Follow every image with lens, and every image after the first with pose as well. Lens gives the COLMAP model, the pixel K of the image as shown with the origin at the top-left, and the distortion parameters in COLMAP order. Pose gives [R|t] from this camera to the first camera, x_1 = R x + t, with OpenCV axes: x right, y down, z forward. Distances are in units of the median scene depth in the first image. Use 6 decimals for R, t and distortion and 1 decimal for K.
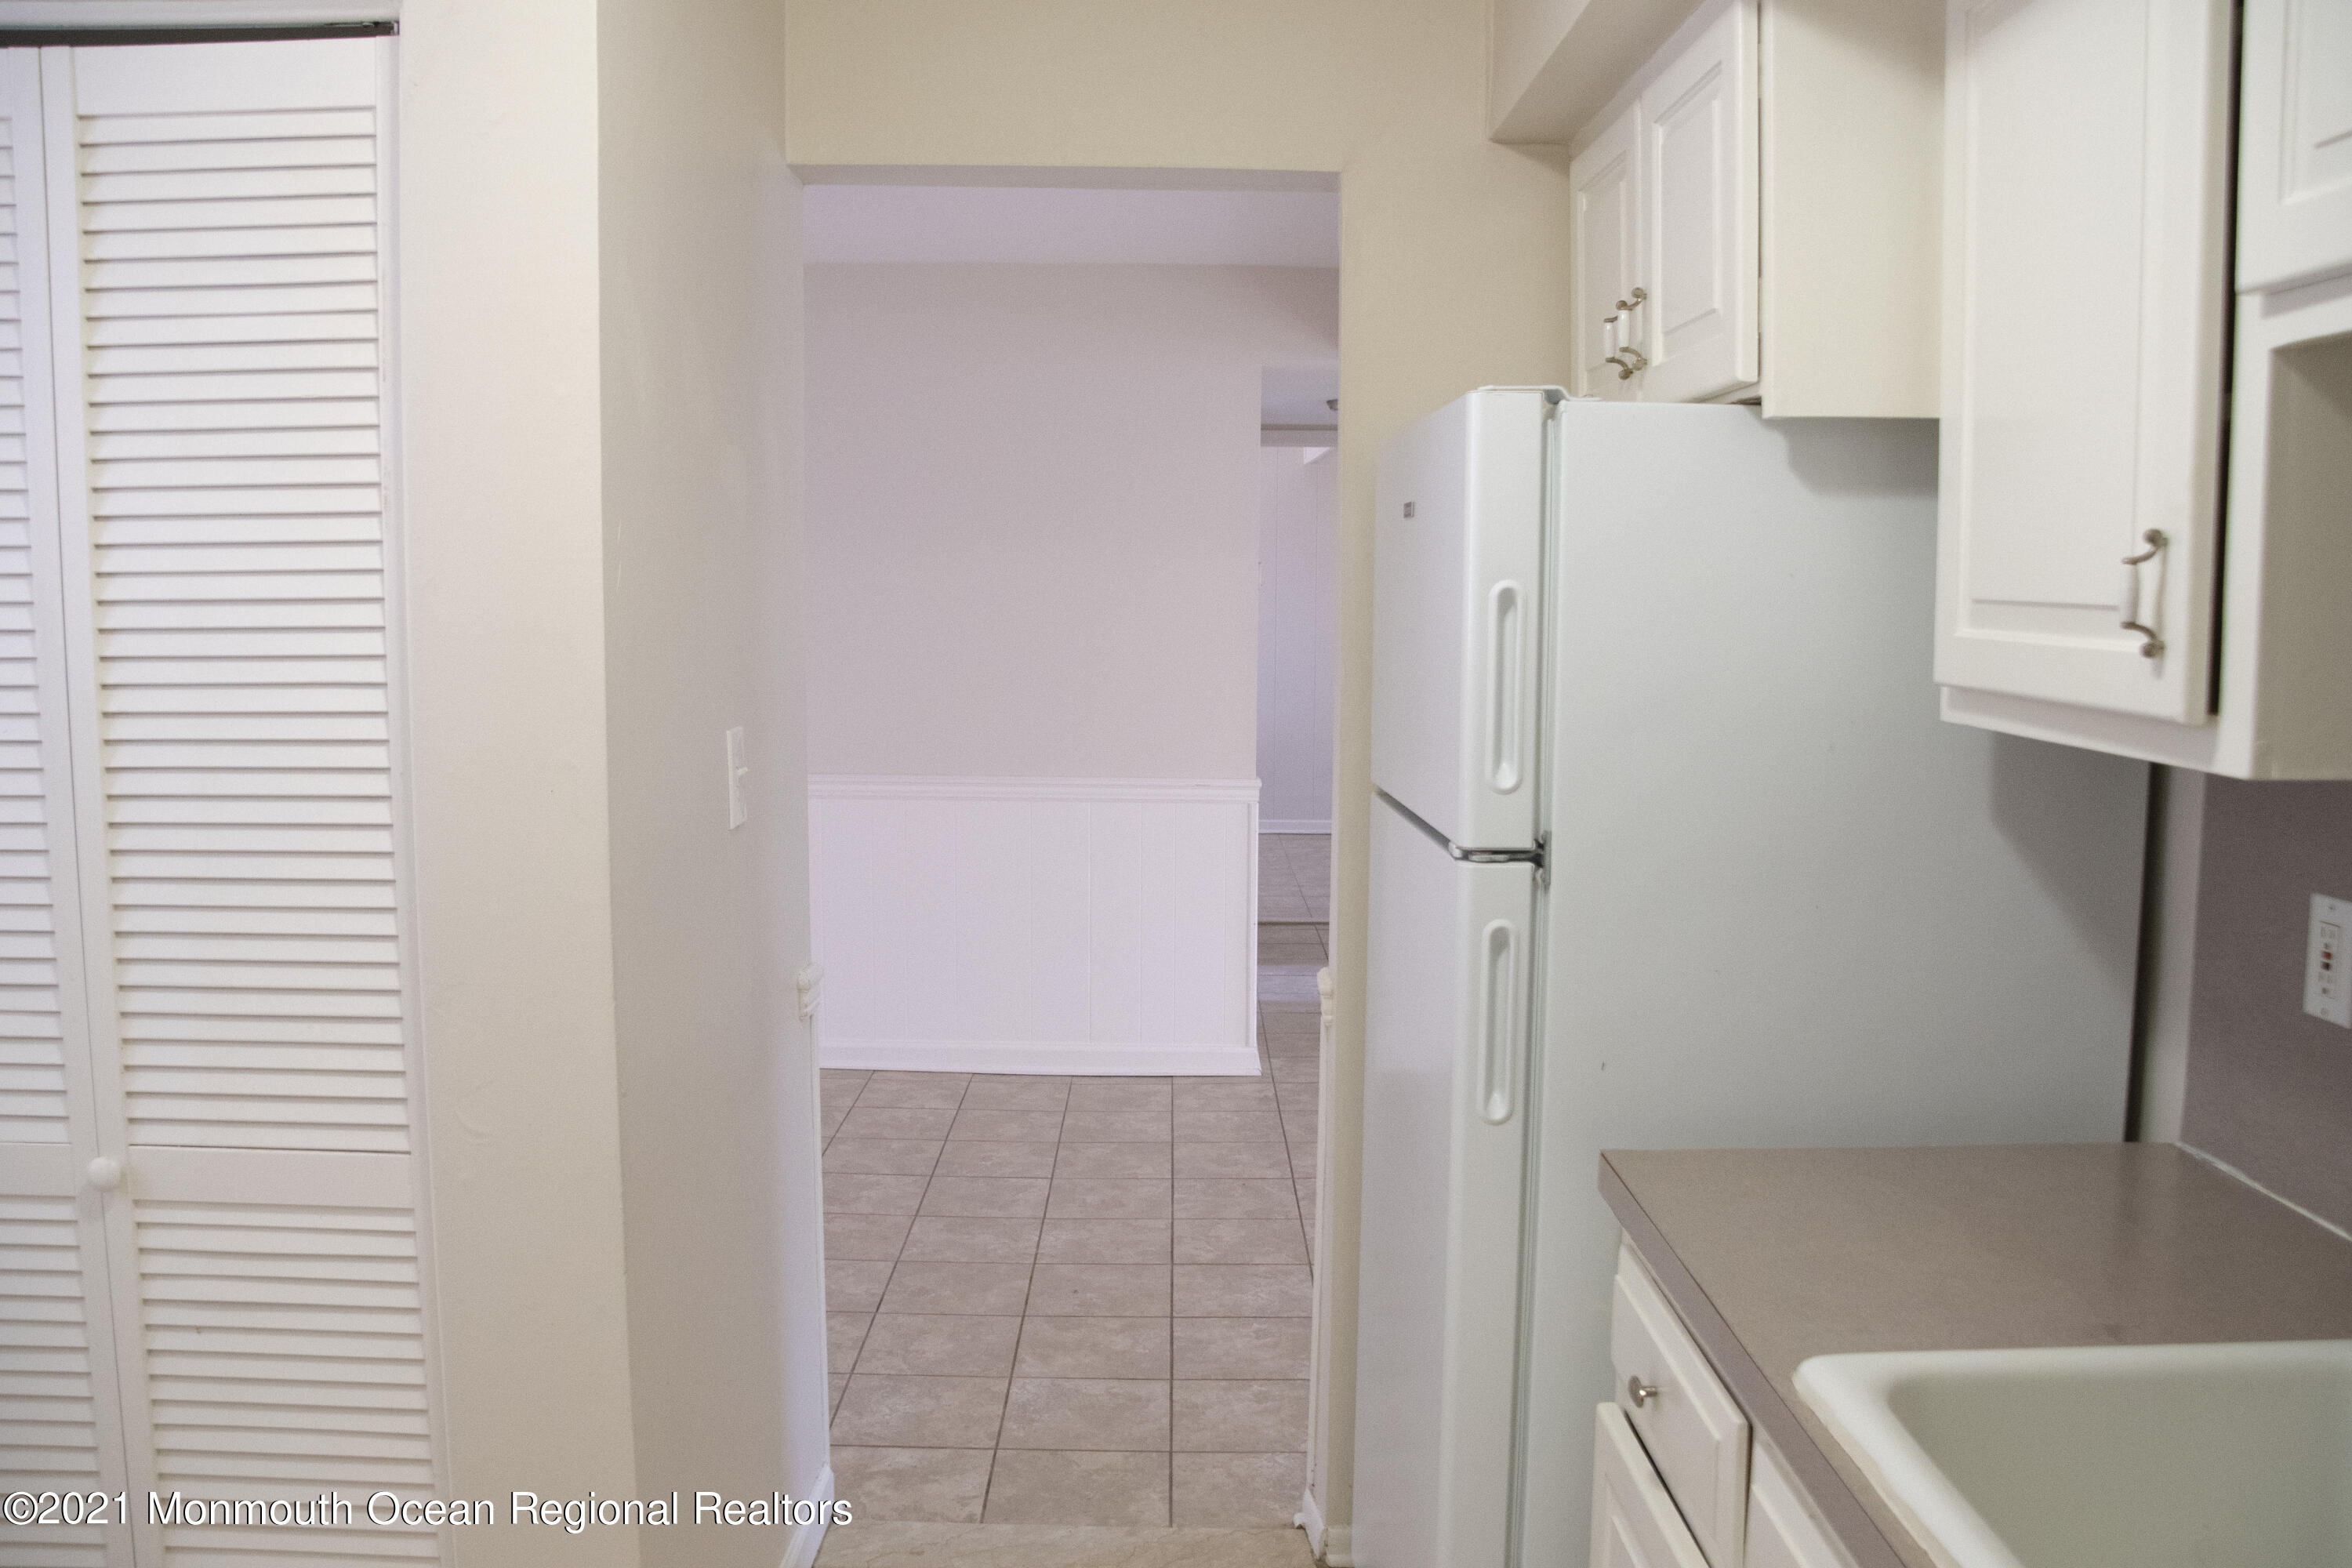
lens RADIAL K [[1913.3, 0, 1186.5], [0, 1913.3, 786.6], [0, 0, 1]] dist [-0.133979, 0.080355]
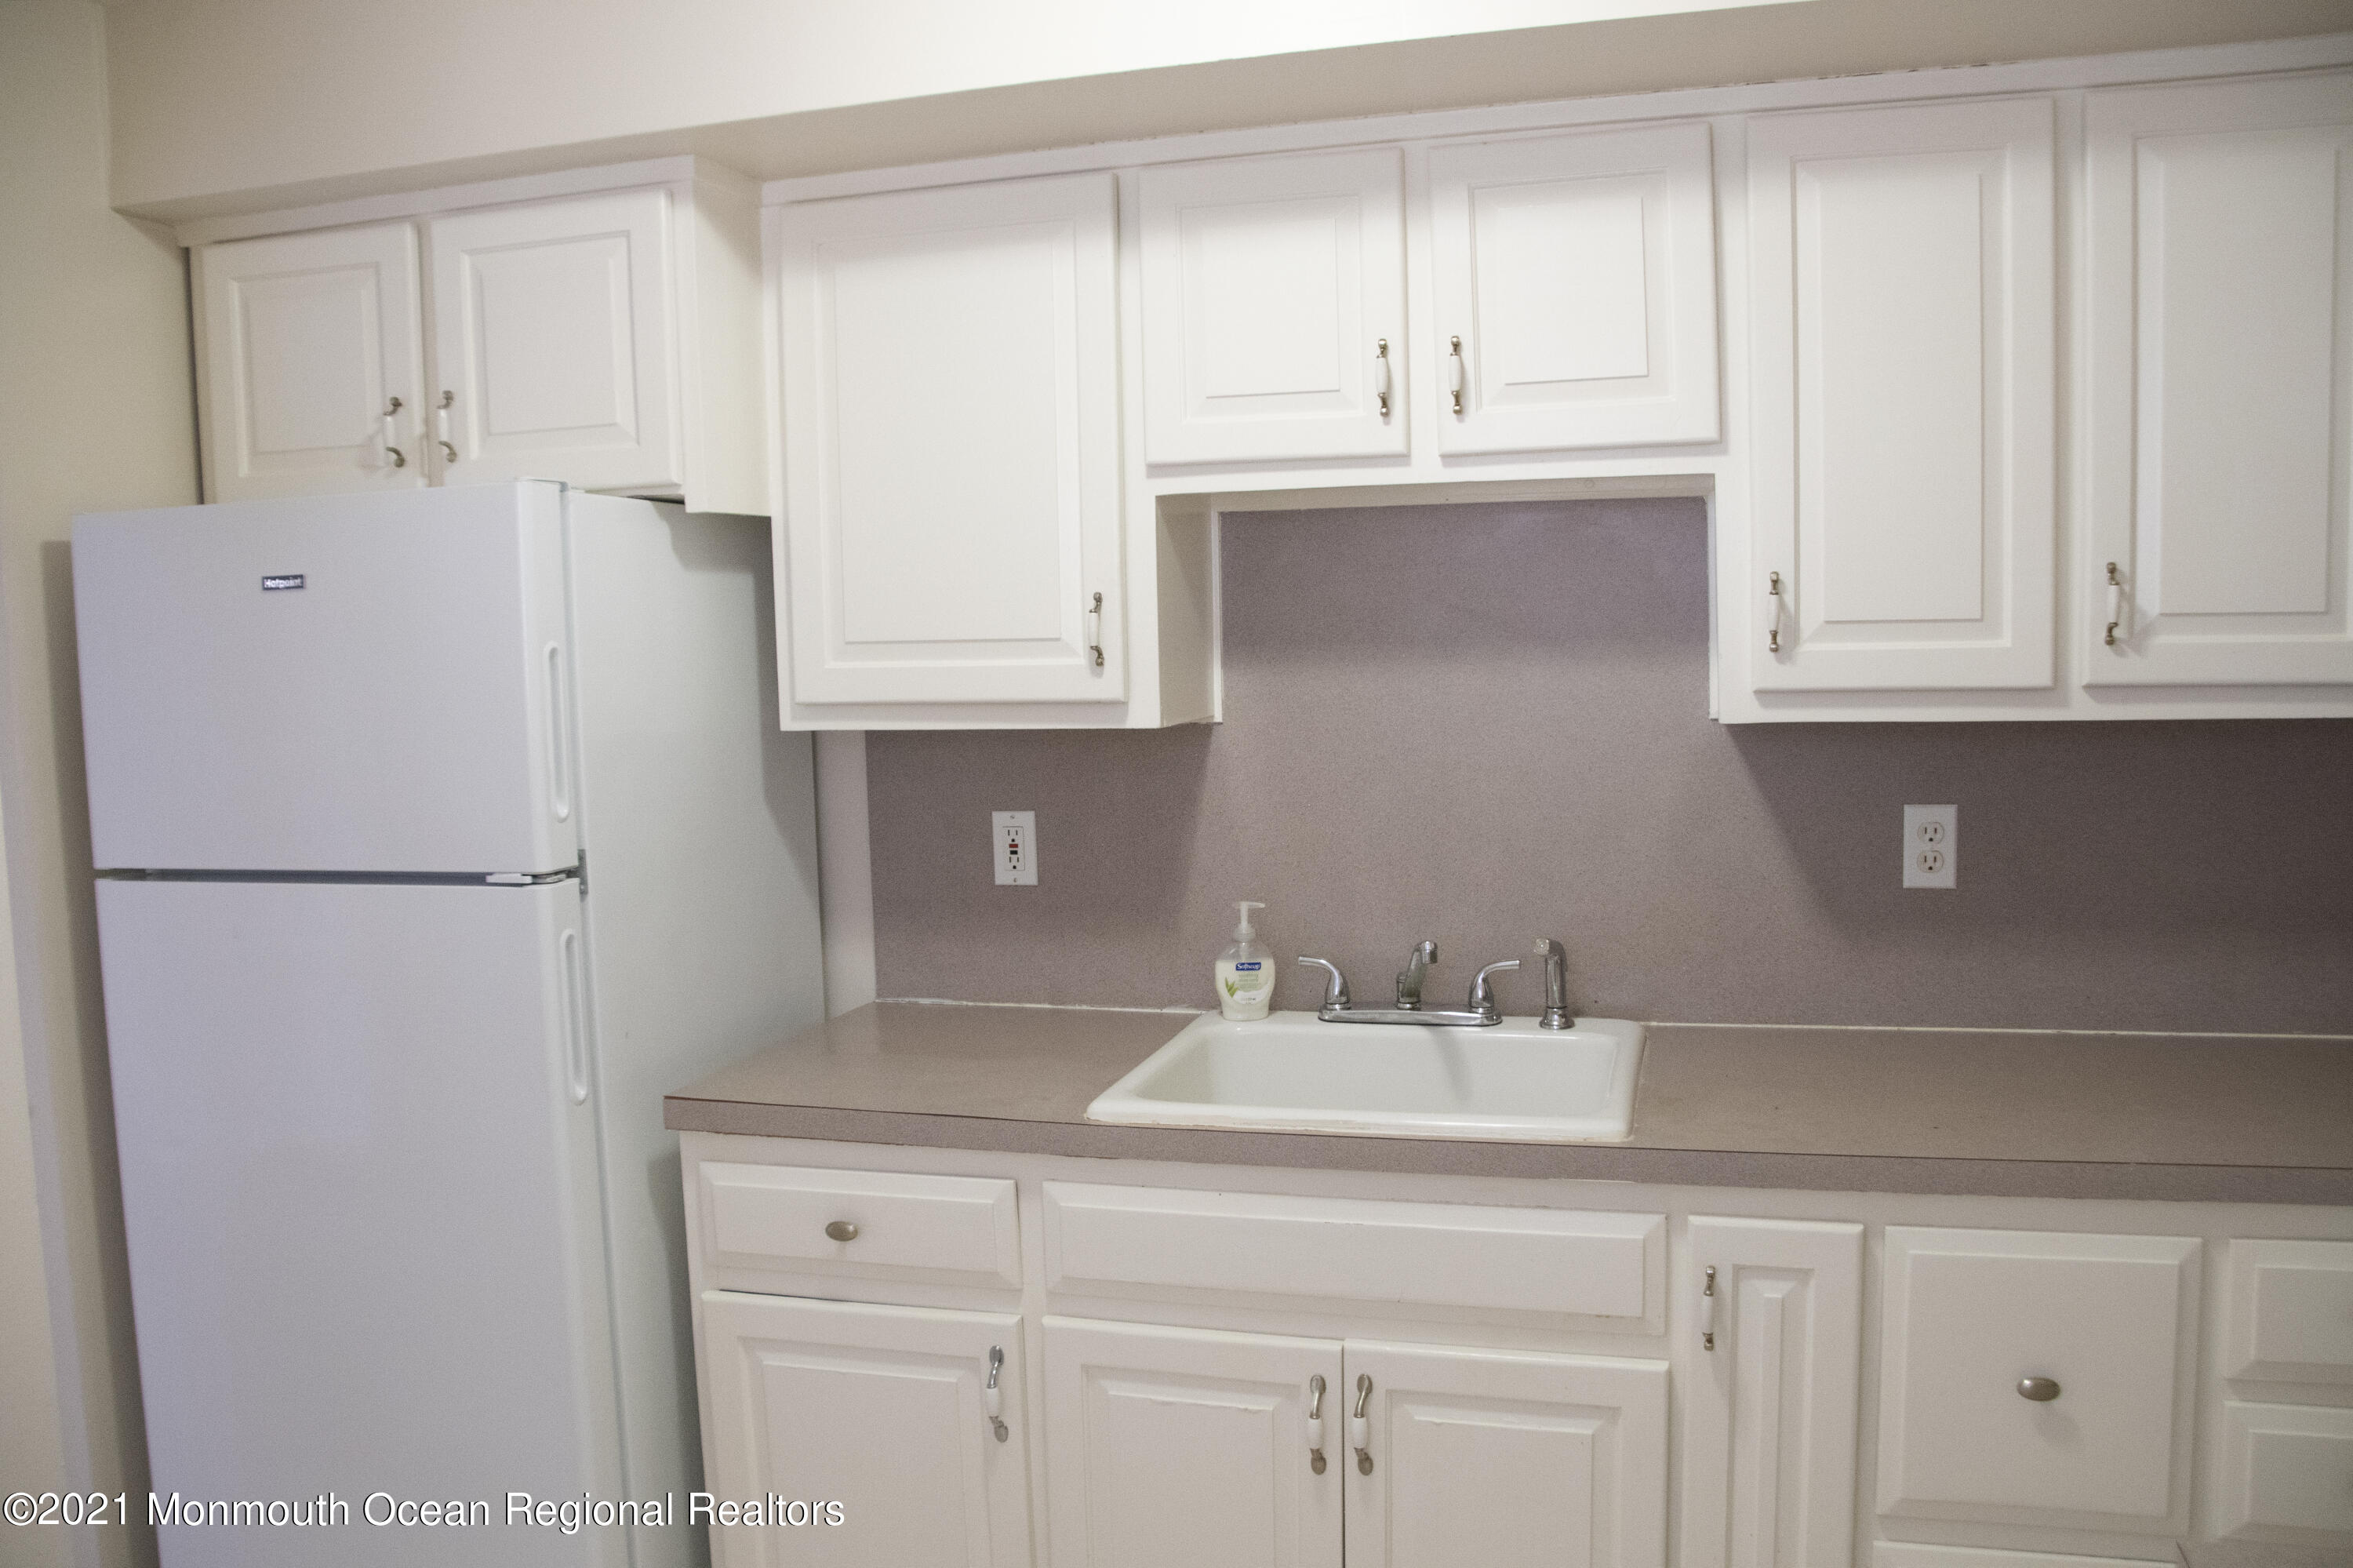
lens RADIAL K [[1914.2, 0, 1186.3], [0, 1914.2, 779.5], [0, 0, 1]] dist [-0.133979, 0.080355]
pose [[0.310260, -0.096972, 0.945693, -0.860451], [0.125020, 0.990306, 0.060531, -0.047165], [-0.942395, 0.099450, 0.319375, 0.264034]]
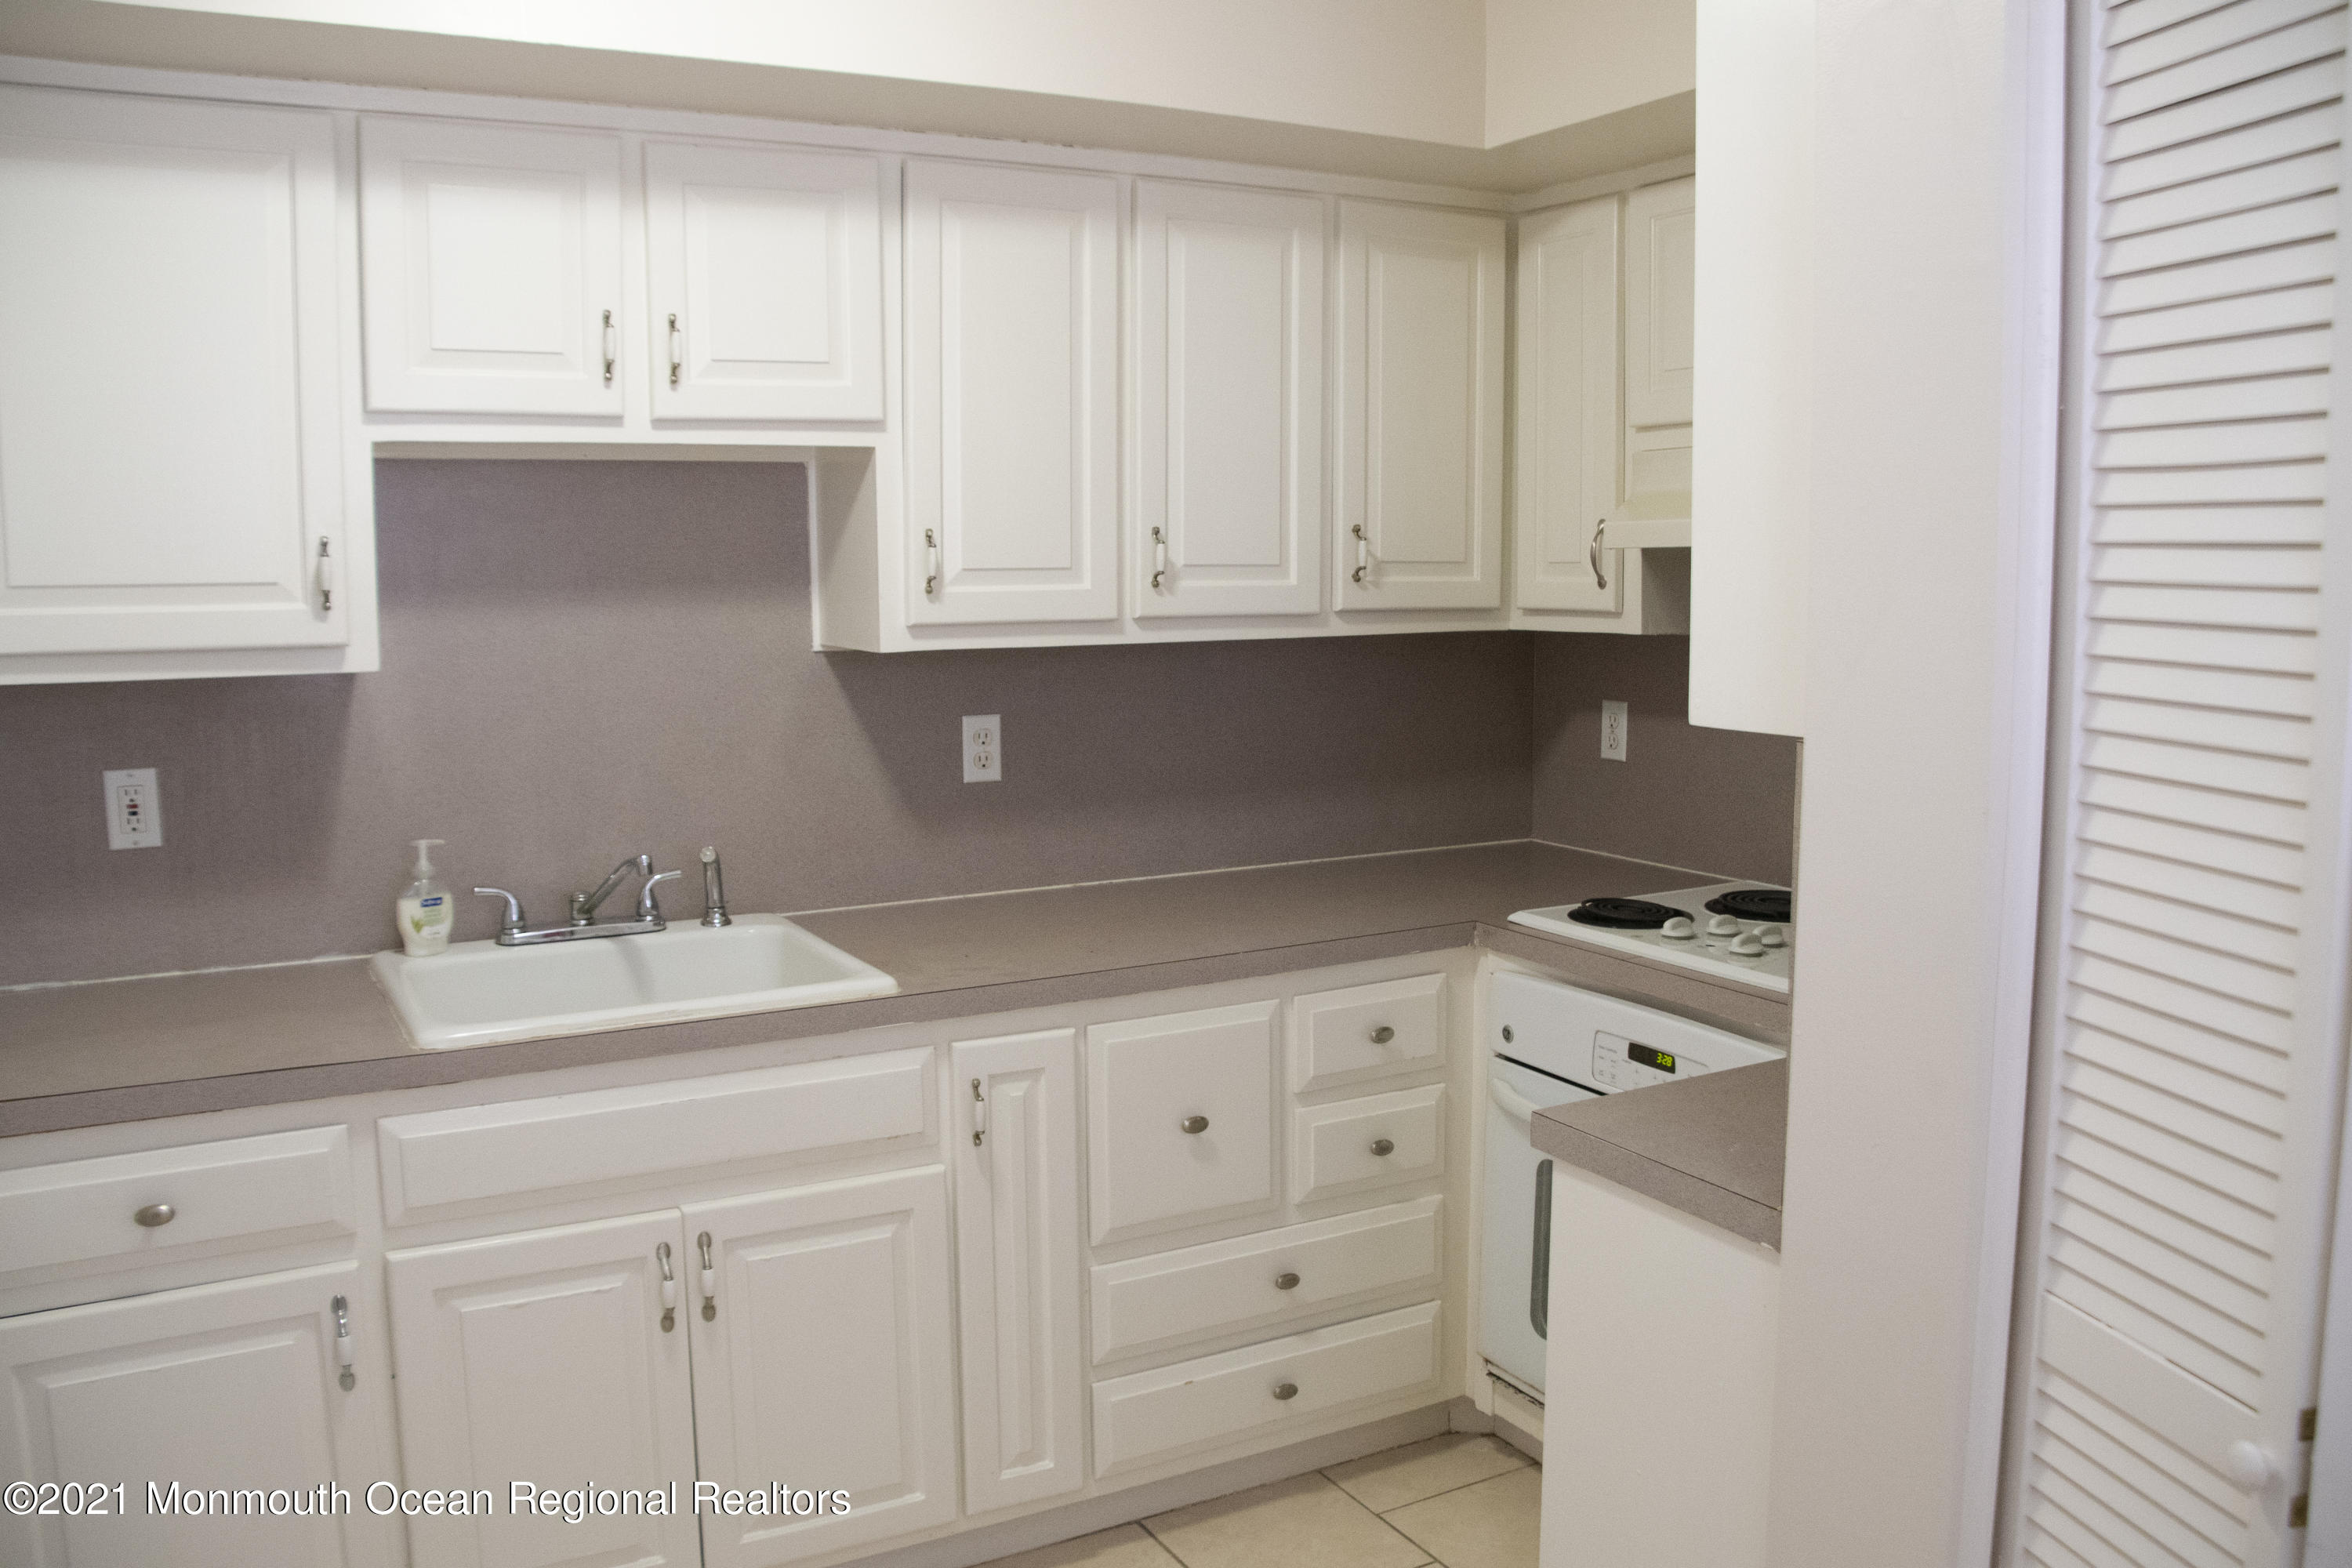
lens RADIAL K [[1913.3, 0, 1180.7], [0, 1913.3, 770.7], [0, 0, 1]] dist [-0.133979, 0.080355]
pose [[-0.453464, -0.108591, 0.884634, -1.041032], [0.092635, 0.981432, 0.167958, -0.106127], [-0.886447, 0.158111, -0.434985, 0.796968]]
